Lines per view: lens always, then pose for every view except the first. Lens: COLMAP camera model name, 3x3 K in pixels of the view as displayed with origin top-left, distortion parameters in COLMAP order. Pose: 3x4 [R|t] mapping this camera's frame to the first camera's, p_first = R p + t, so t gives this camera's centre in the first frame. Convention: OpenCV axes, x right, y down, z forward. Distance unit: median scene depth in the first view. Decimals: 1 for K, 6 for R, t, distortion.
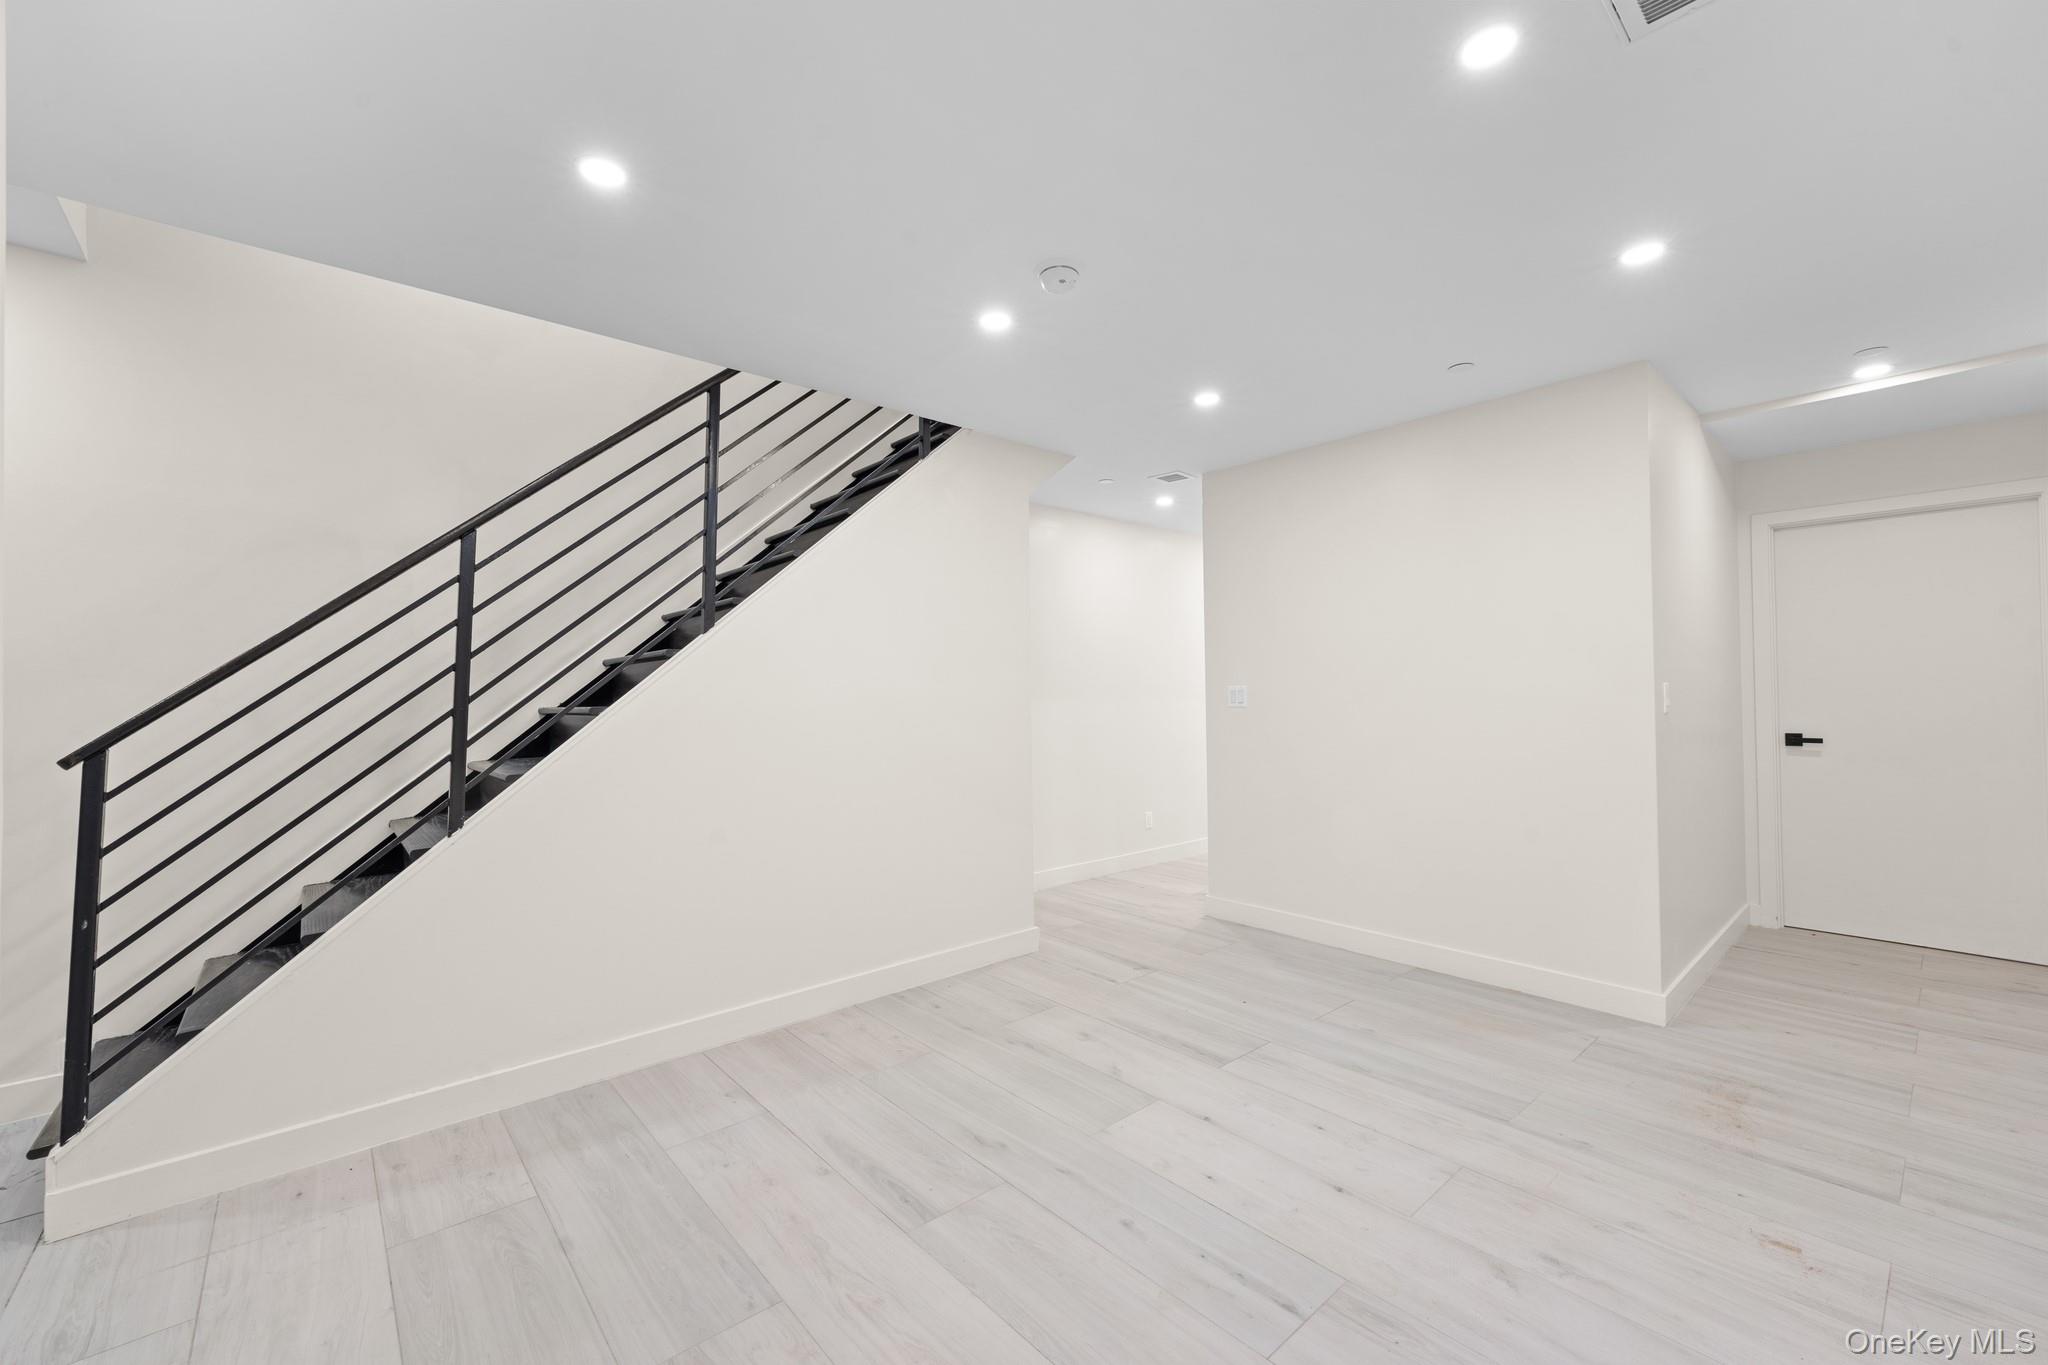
lens RADIAL K [[816.5, 0, 999.1], [0, 816.5, 684.3], [0, 0, 1]] dist [-0.001248, -0.000409]
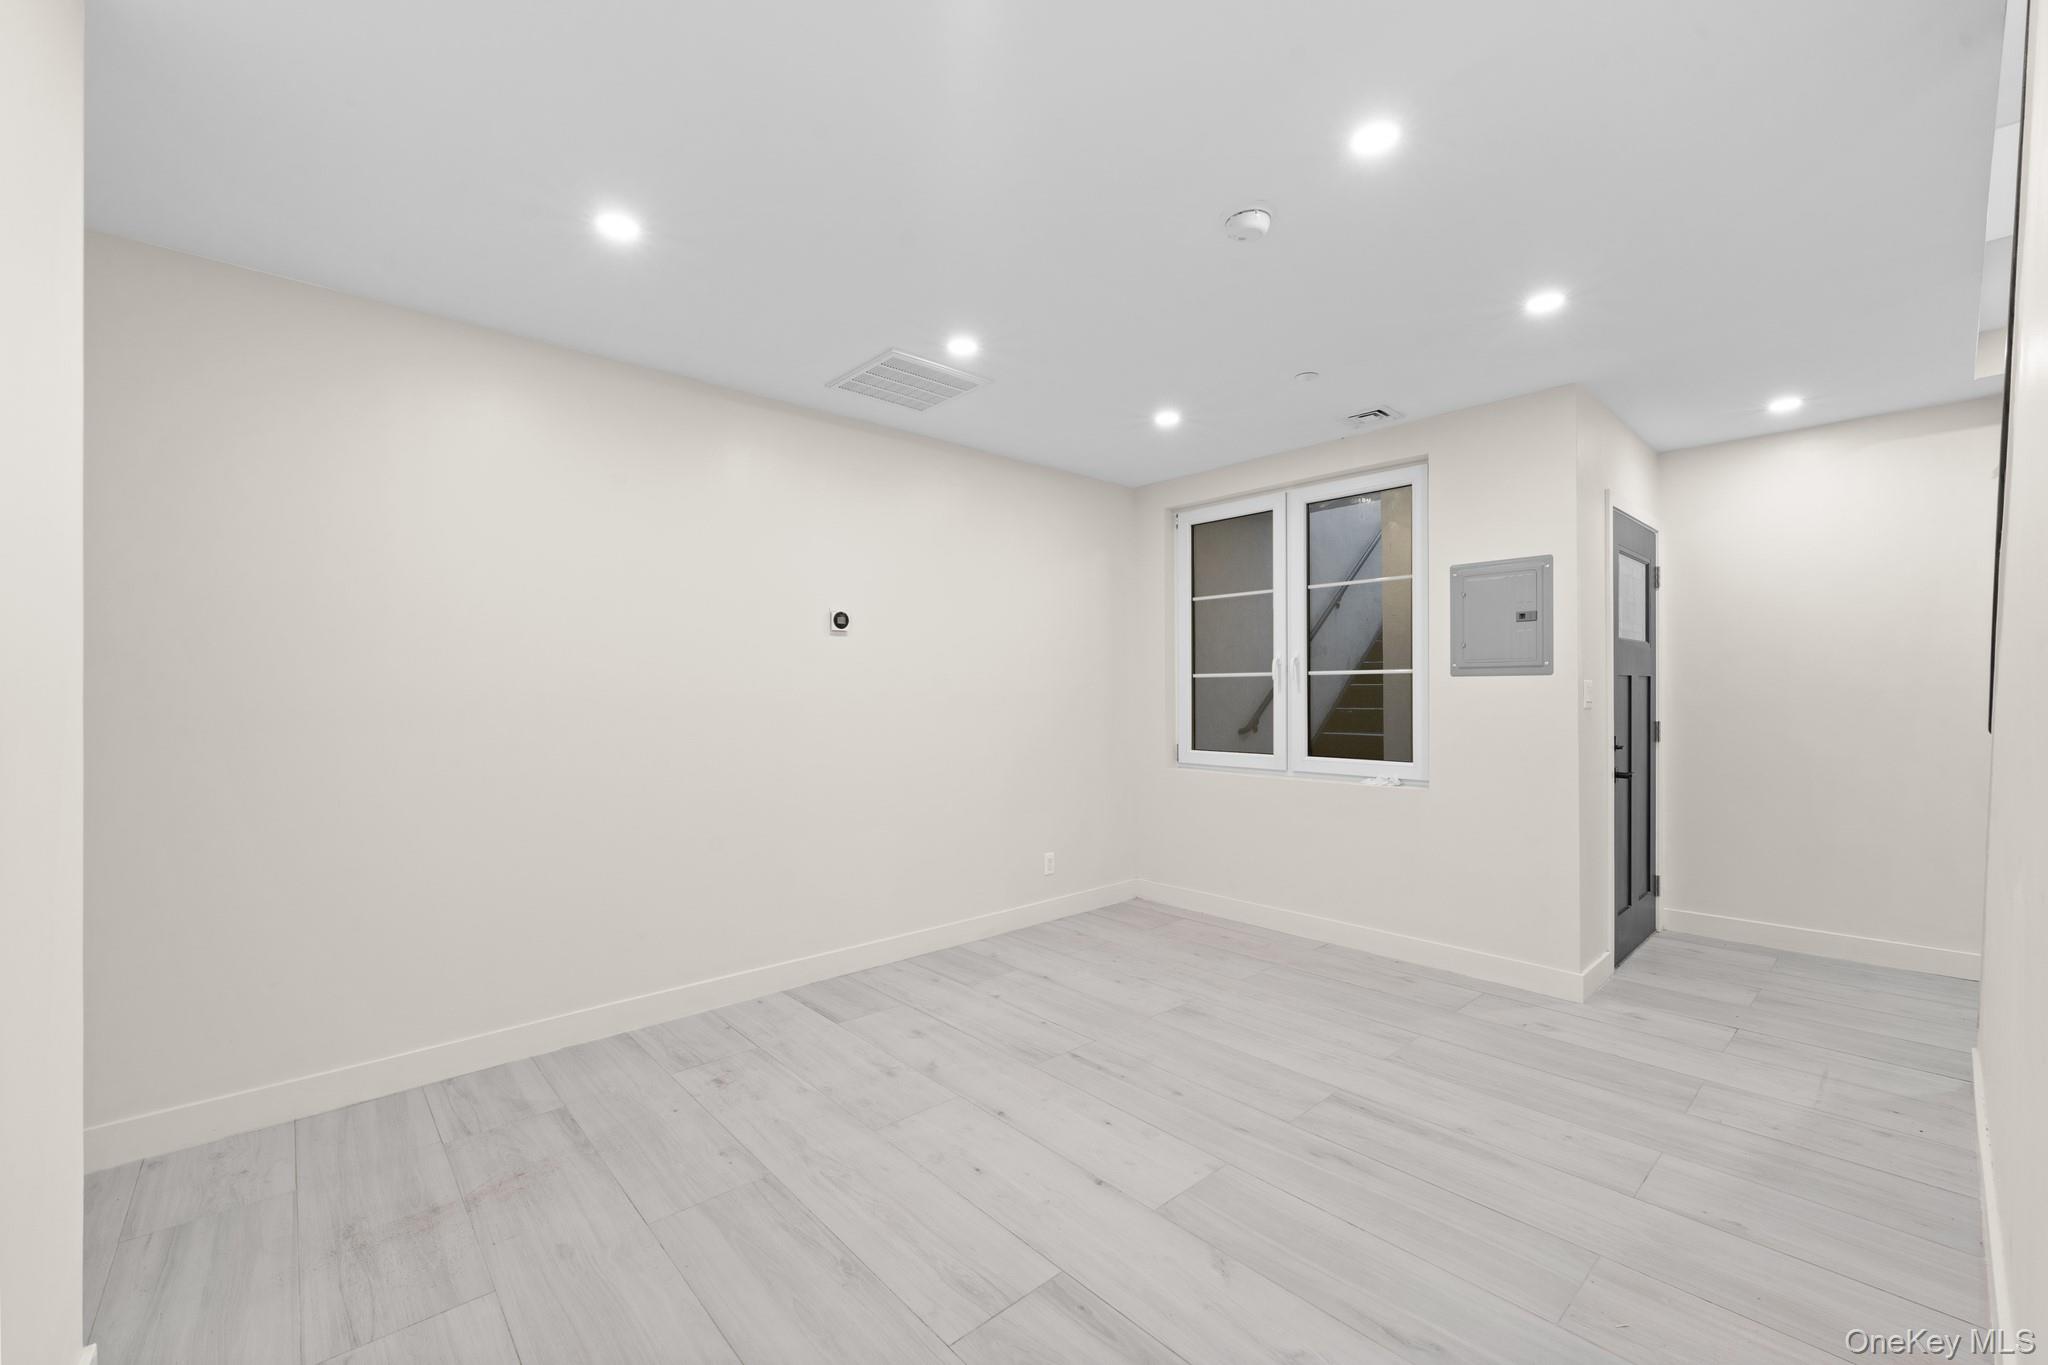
lens RADIAL K [[829.2, 0, 1021.7], [0, 829.2, 681.9], [0, 0, 1]] dist [0.002532, -0.000430]
pose [[-0.999020, 0.015597, -0.041426, 0.349754], [0.016601, 0.999574, -0.023999, 0.022838], [0.041034, -0.024664, -0.998853, 1.811491]]
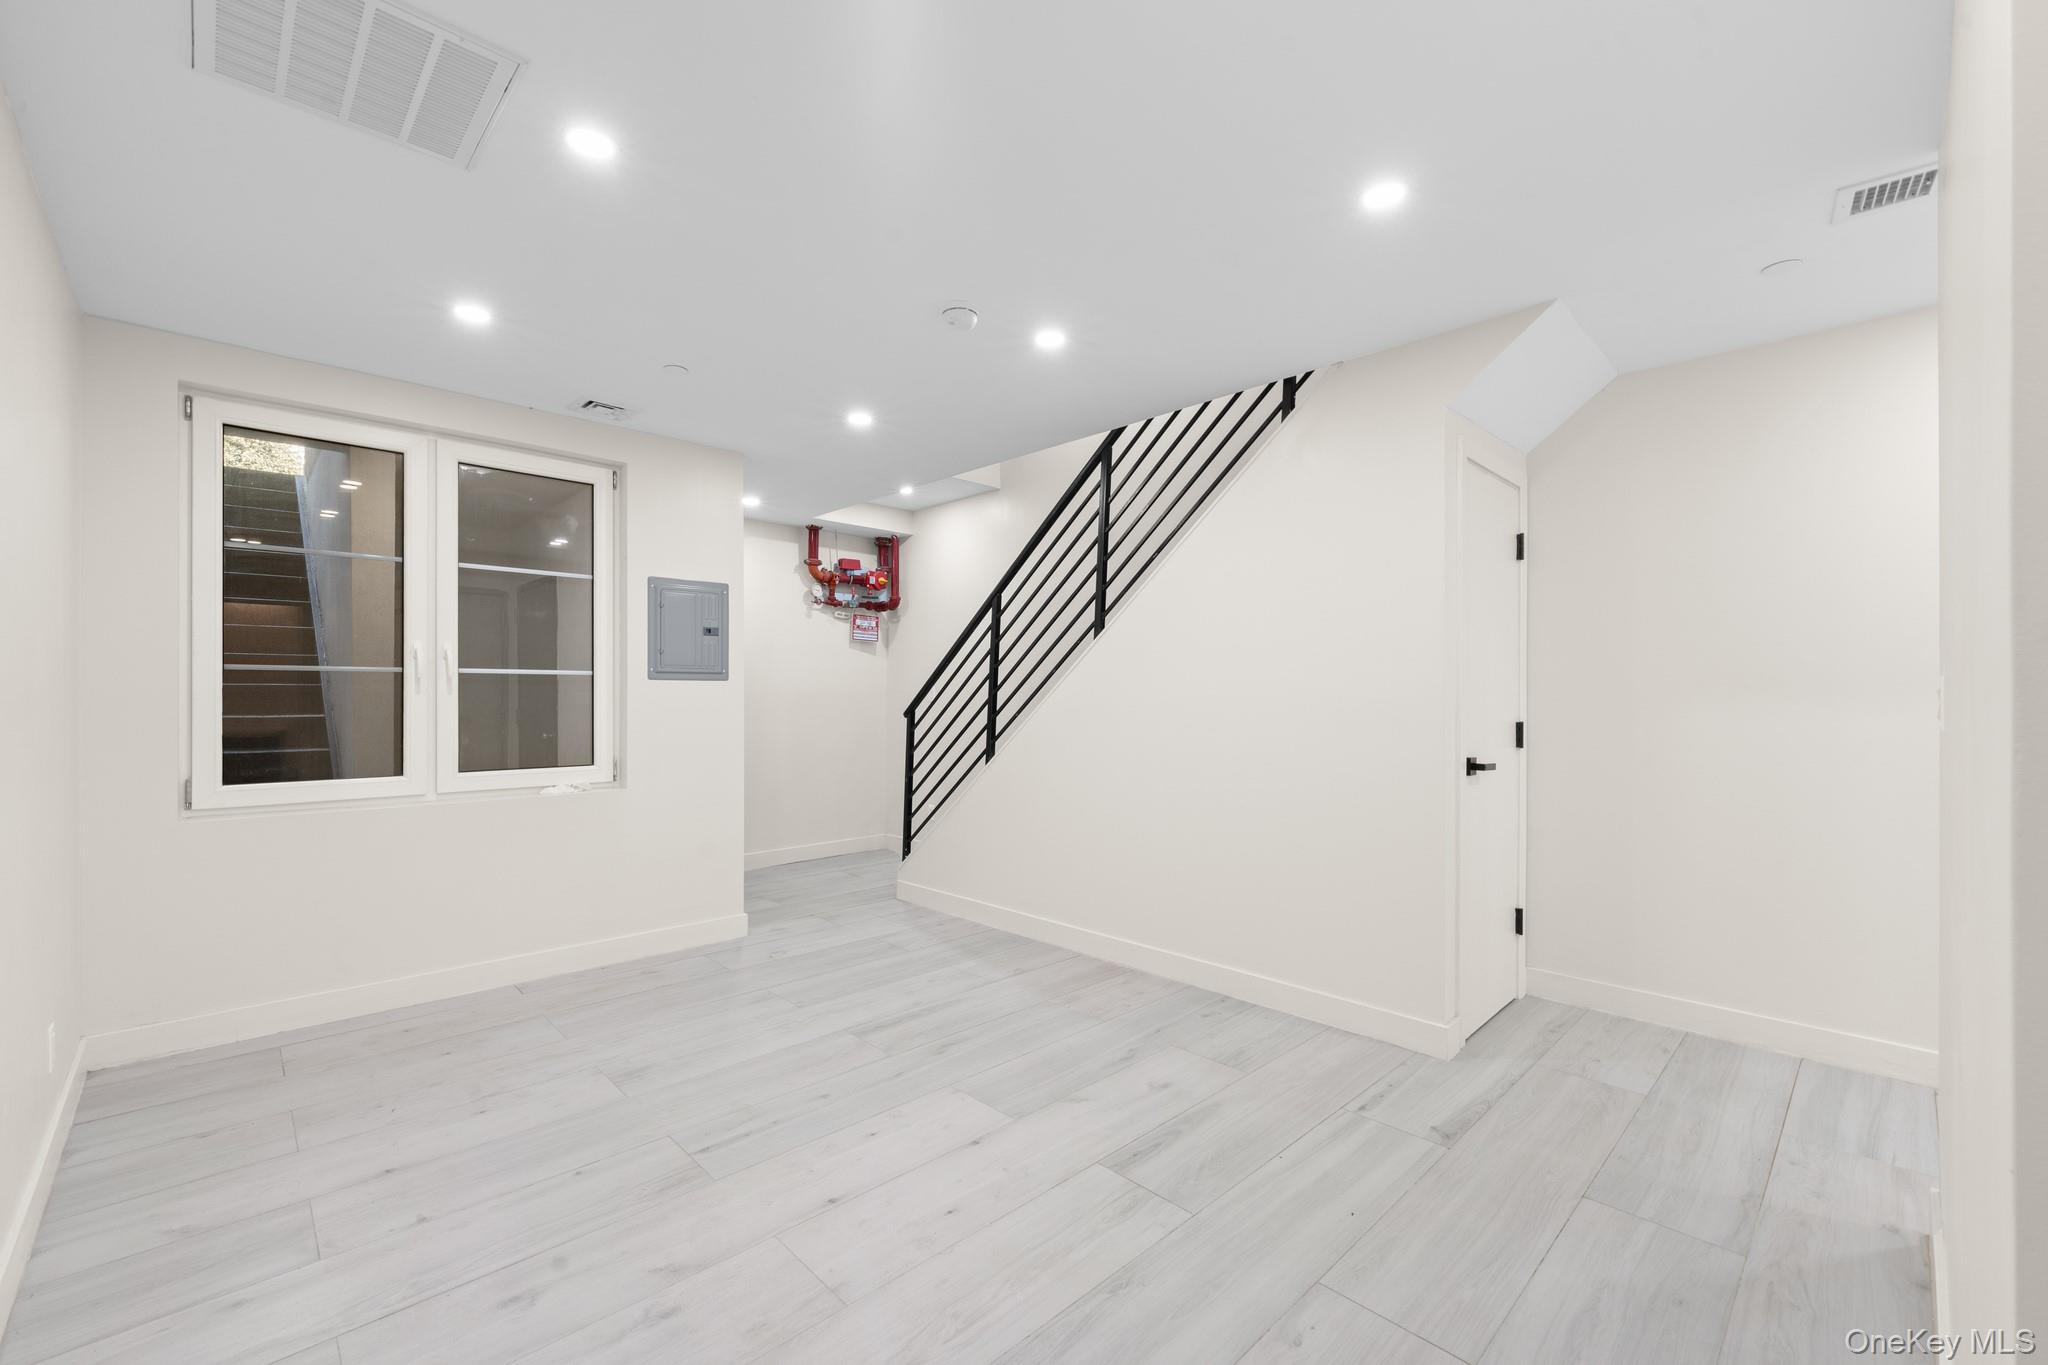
lens RADIAL K [[829.2, 0, 1021.7], [0, 829.2, 681.9], [0, 0, 1]] dist [0.002532, -0.000430]
pose [[0.067375, -0.002256, -0.997725, 1.164612], [0.009985, 0.999949, -0.001586, 0.003847], [0.997678, -0.009855, 0.067395, 0.954997]]
